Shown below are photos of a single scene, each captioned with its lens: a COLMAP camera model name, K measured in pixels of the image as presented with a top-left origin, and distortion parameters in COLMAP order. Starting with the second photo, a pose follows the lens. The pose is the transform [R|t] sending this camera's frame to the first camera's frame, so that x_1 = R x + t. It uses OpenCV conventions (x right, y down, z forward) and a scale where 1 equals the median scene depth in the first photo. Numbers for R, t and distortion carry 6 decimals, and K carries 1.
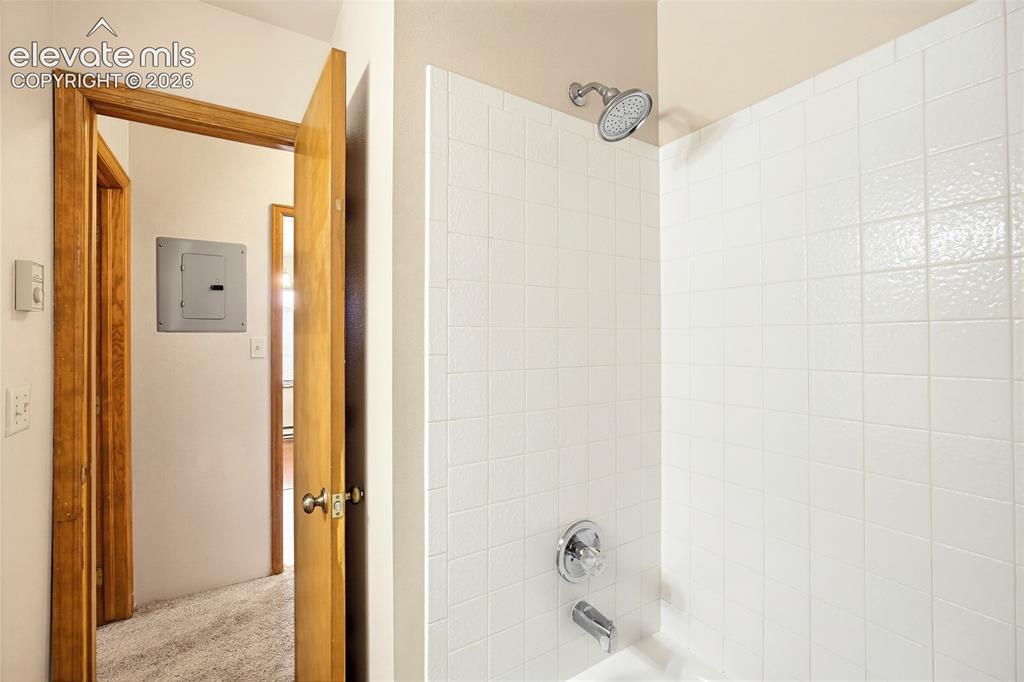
lens RADIAL K [[435.0, 0, 513.0], [0, 435.0, 337.7], [0, 0, 1]] dist [-0.027363, 0.009338]
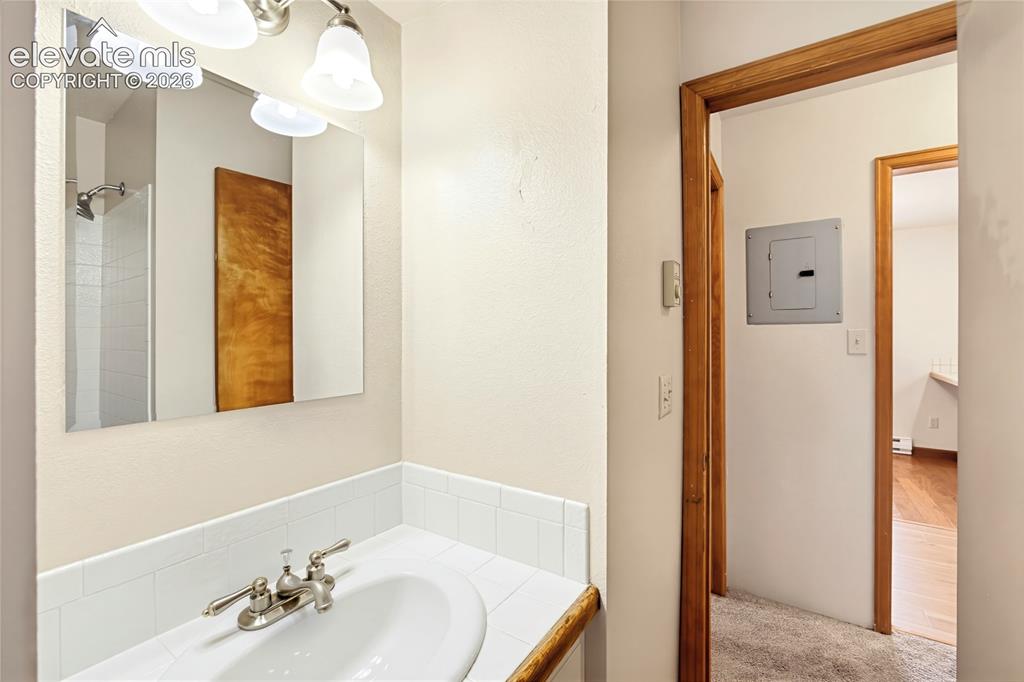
lens RADIAL K [[435.0, 0, 513.0], [0, 435.0, 337.7], [0, 0, 1]] dist [-0.027363, 0.009338]
pose [[0.422888, 0.007803, -0.906148, -0.159867], [0.008474, 0.999885, 0.012564, -0.000033], [0.906142, -0.012992, 0.422773, 0.084877]]
